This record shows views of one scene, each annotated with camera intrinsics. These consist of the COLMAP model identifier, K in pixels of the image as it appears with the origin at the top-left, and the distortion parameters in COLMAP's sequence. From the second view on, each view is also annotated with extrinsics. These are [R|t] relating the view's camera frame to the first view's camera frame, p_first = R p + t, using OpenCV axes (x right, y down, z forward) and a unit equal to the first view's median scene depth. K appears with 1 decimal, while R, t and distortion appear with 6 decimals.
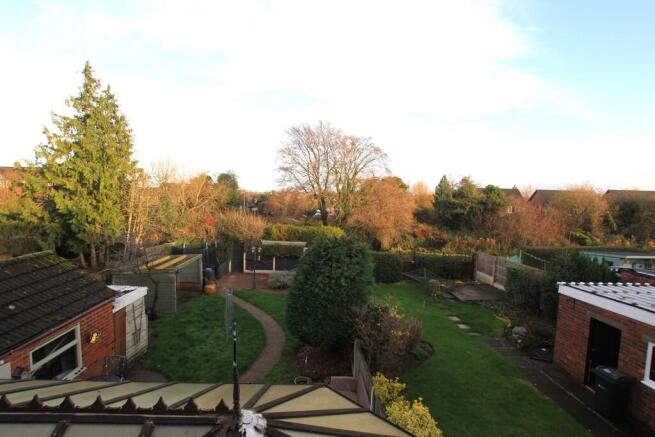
lens RADIAL K [[302.9, 0, 325.3], [0, 302.9, 222.6], [0, 0, 1]] dist [-0.029662, 0.001035]
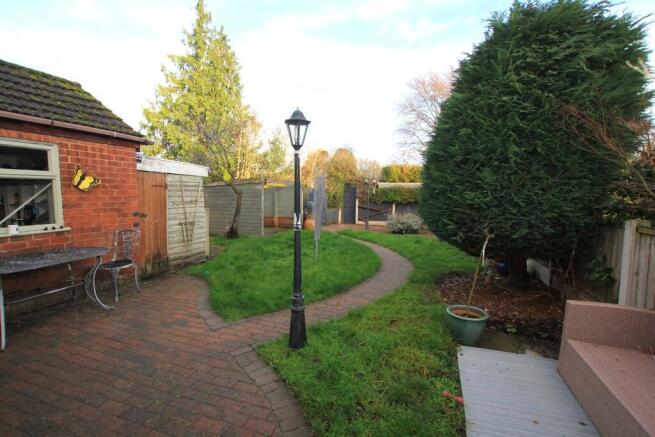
lens RADIAL K [[302.9, 0, 326.3], [0, 302.9, 219.6], [0, 0, 1]] dist [-0.029662, 0.001035]
pose [[0.927495, 0.013988, -0.373573, -0.039935], [-0.015453, 0.999880, -0.000926, 0.158141], [0.373515, 0.006631, 0.927600, 0.218729]]
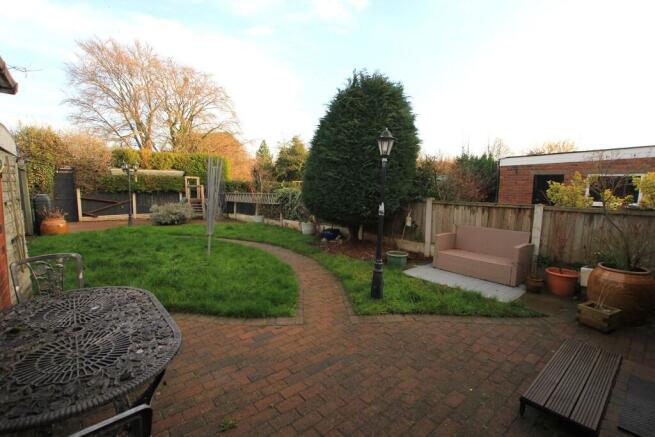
lens RADIAL K [[302.9, 0, 321.7], [0, 302.9, 222.4], [0, 0, 1]] dist [-0.029662, 0.001035]
pose [[0.796475, -0.089465, 0.598016, -0.242716], [0.054553, 0.995592, 0.076287, 0.150898], [-0.602206, -0.028137, 0.797845, 0.210138]]
